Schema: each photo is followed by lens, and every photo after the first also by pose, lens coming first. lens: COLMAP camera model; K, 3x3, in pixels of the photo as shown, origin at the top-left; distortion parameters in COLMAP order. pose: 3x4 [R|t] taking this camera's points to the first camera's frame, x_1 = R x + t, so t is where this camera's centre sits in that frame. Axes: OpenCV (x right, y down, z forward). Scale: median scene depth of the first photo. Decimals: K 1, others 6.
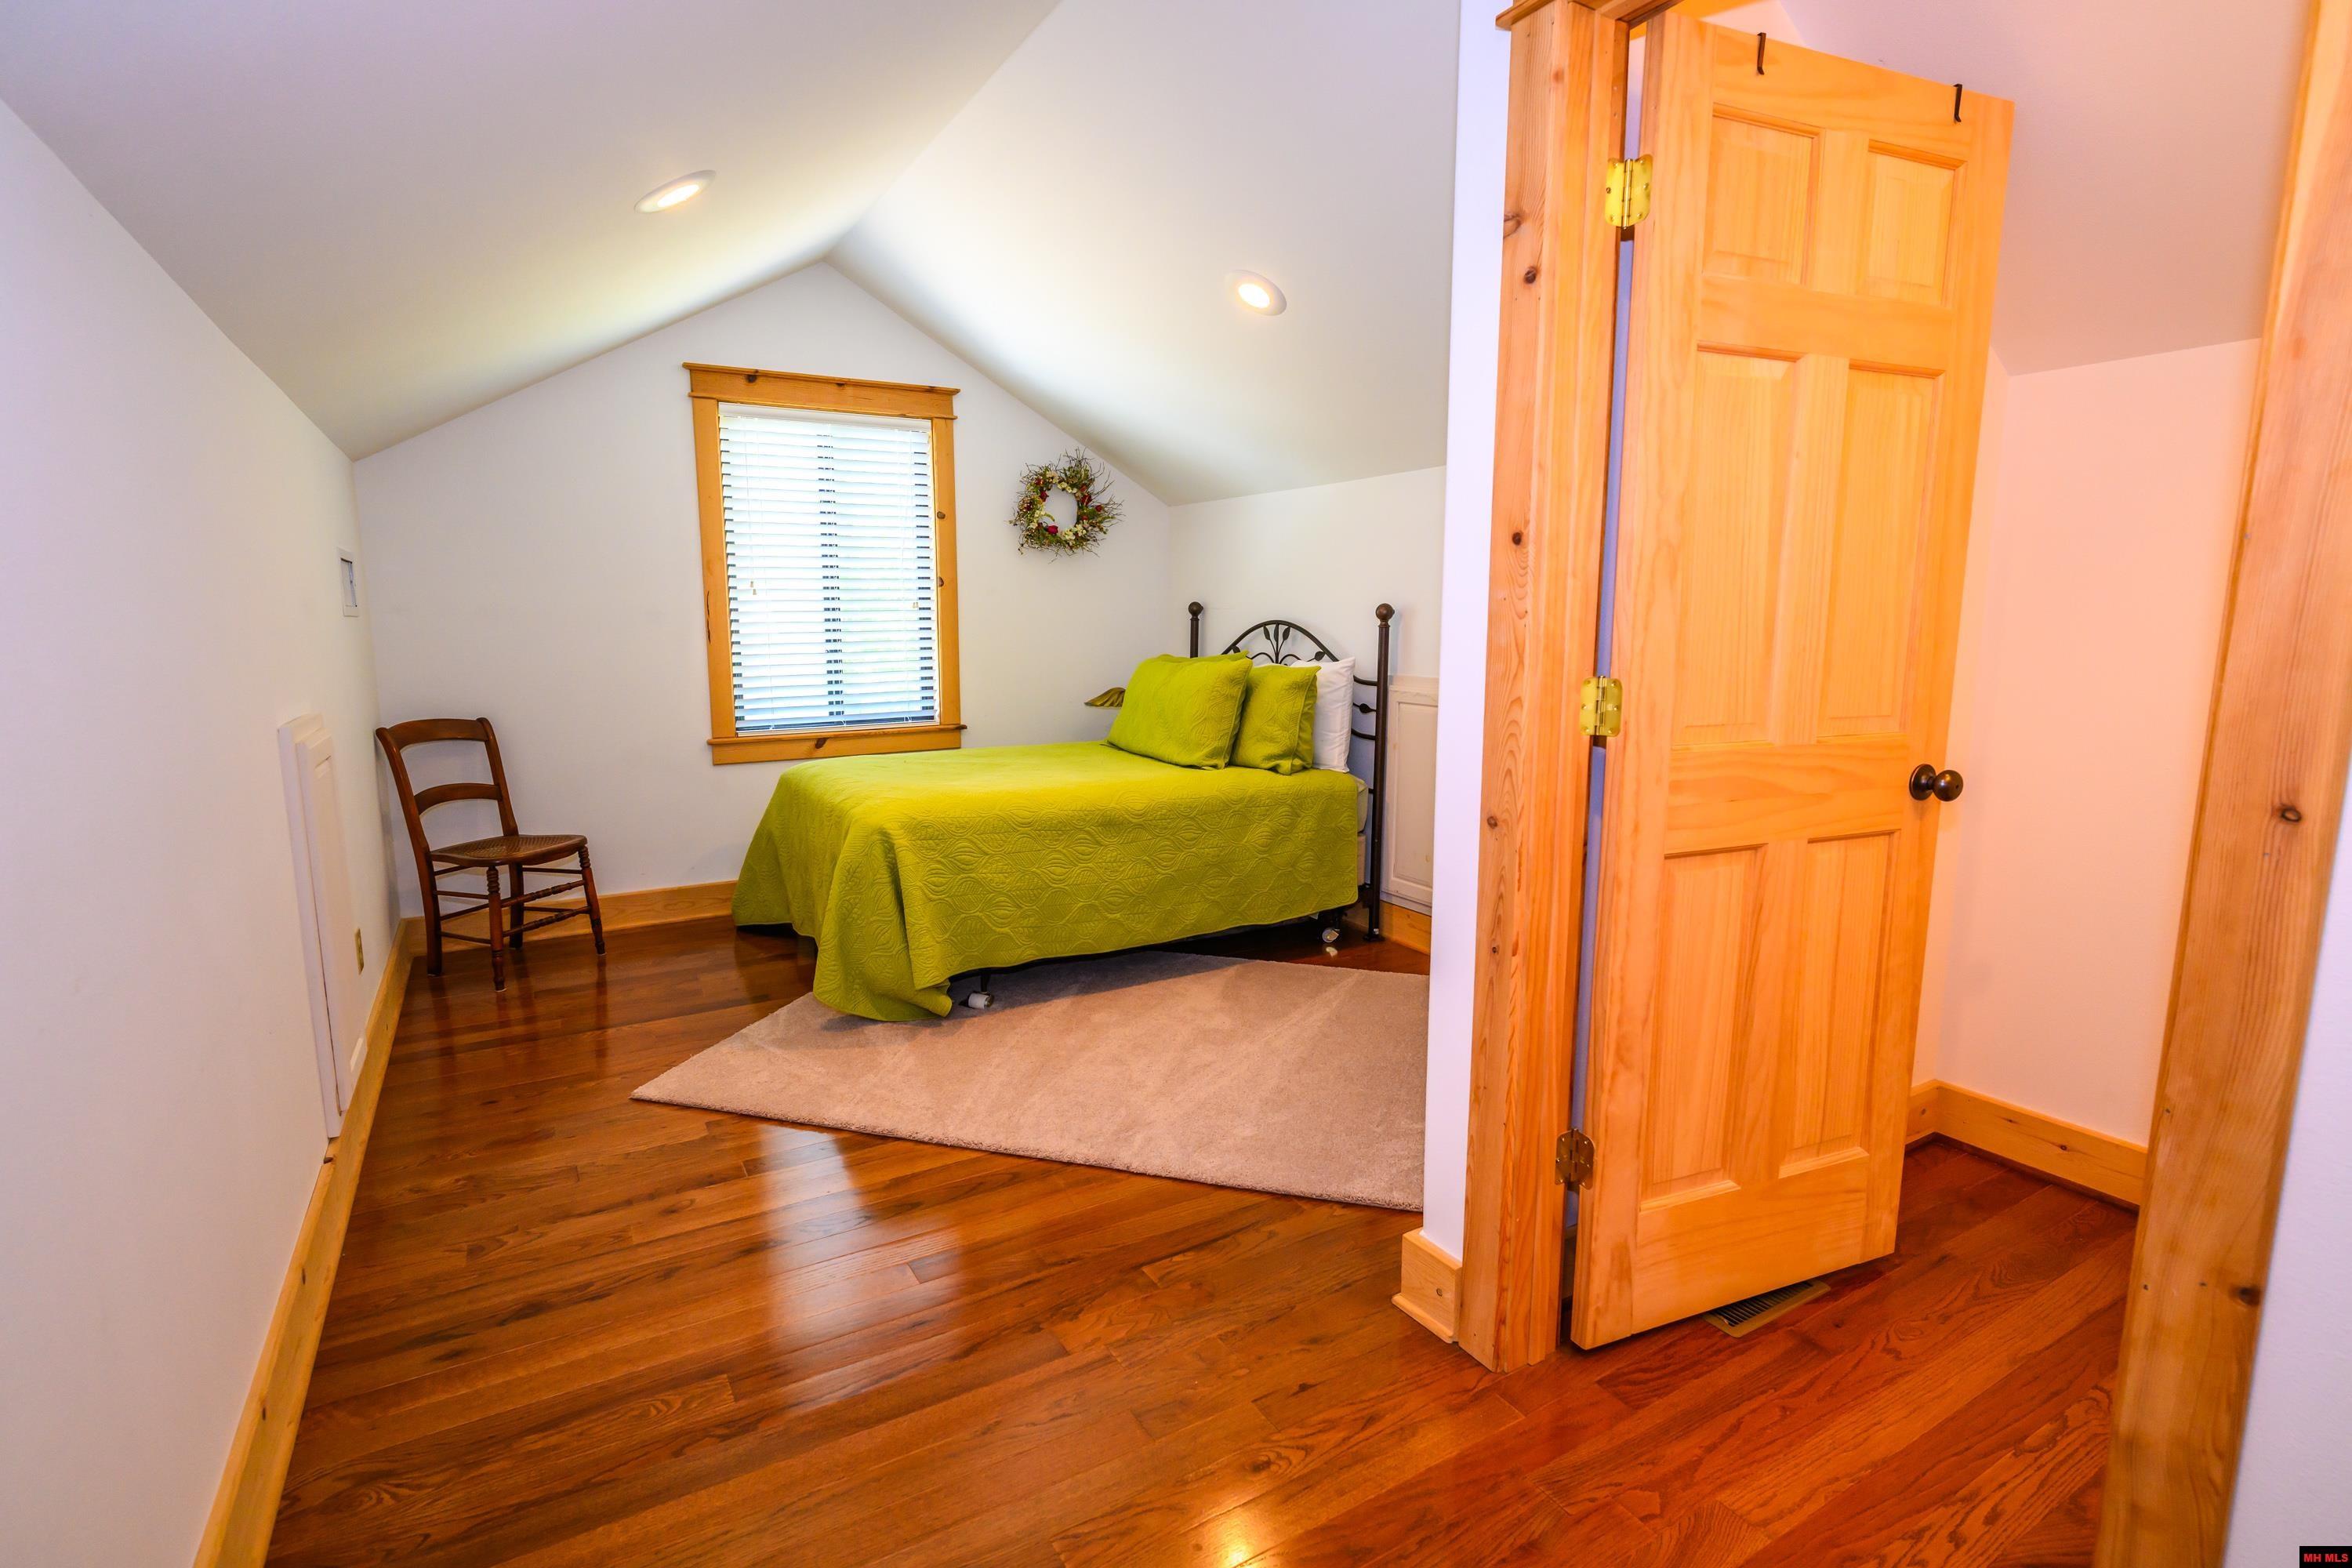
lens RADIAL K [[1116.8, 0, 1171.0], [0, 1116.8, 780.1], [0, 0, 1]] dist [-0.000623, 0.001525]
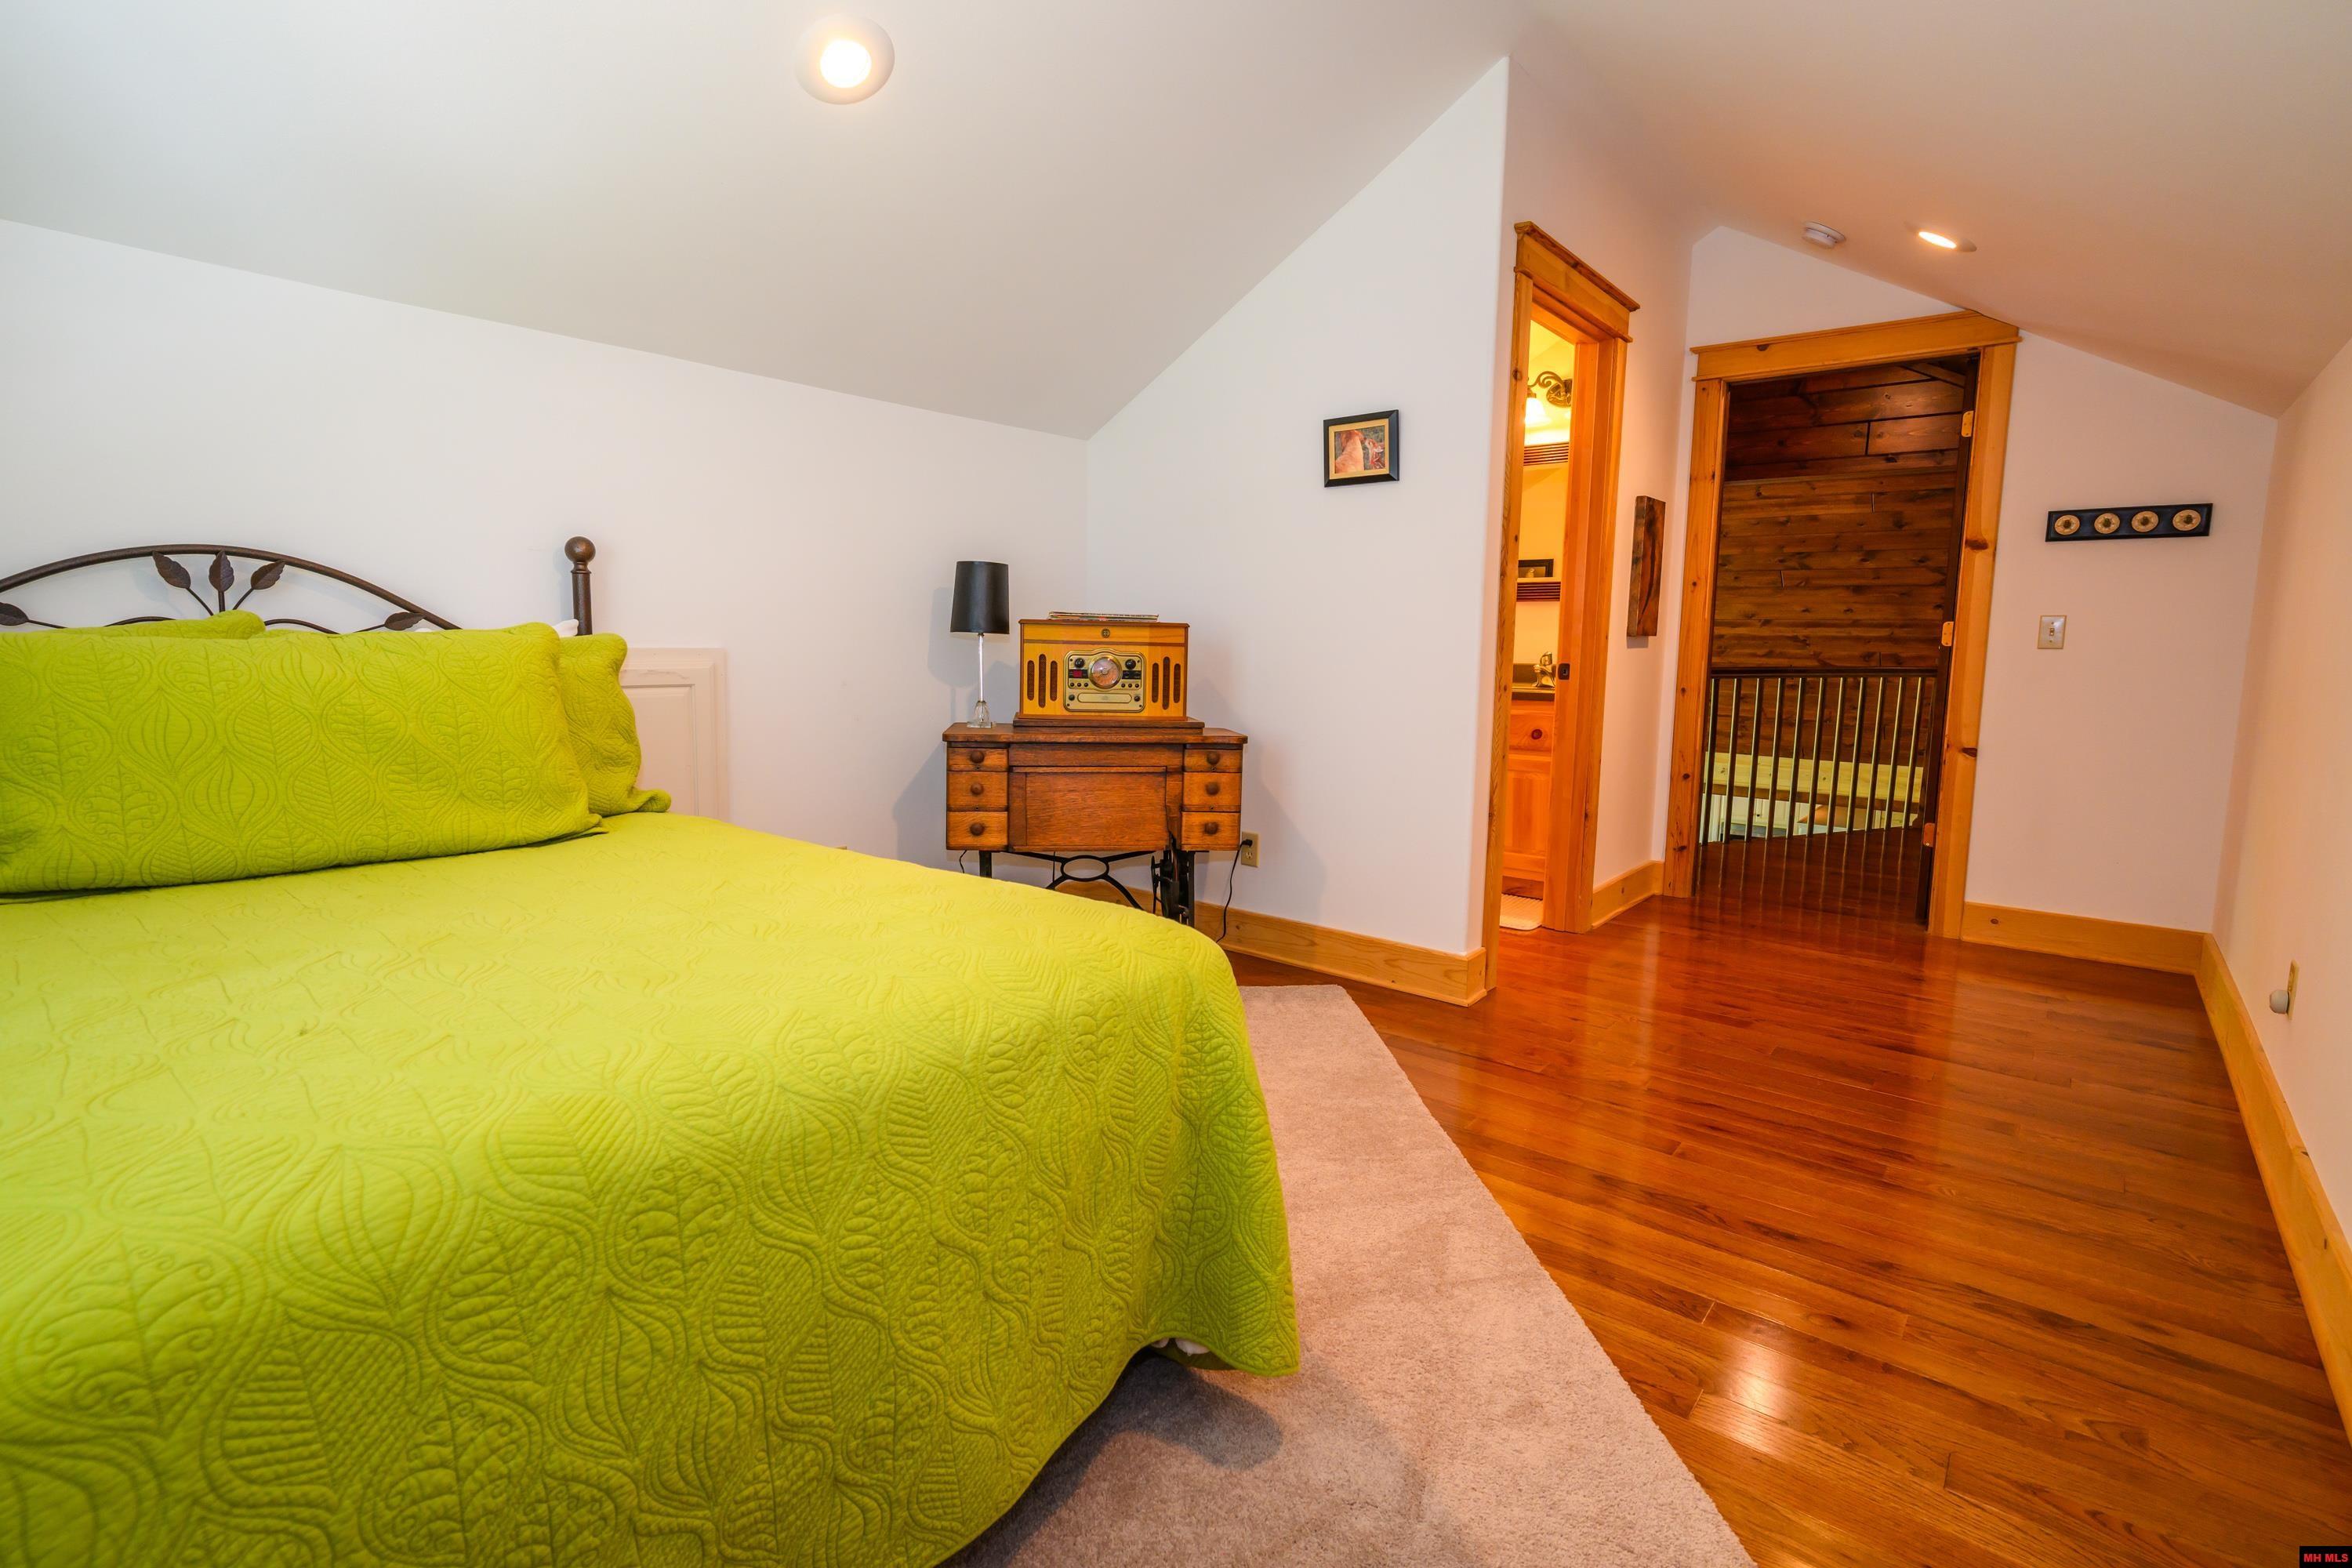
lens RADIAL K [[1116.8, 0, 1171.6], [0, 1116.8, 780.4], [0, 0, 1]] dist [-0.000623, 0.001525]
pose [[-0.345340, -0.125545, 0.930042, -0.498860], [0.130380, 0.974983, 0.180024, -0.085093], [-0.929377, 0.183428, -0.320332, 0.840800]]
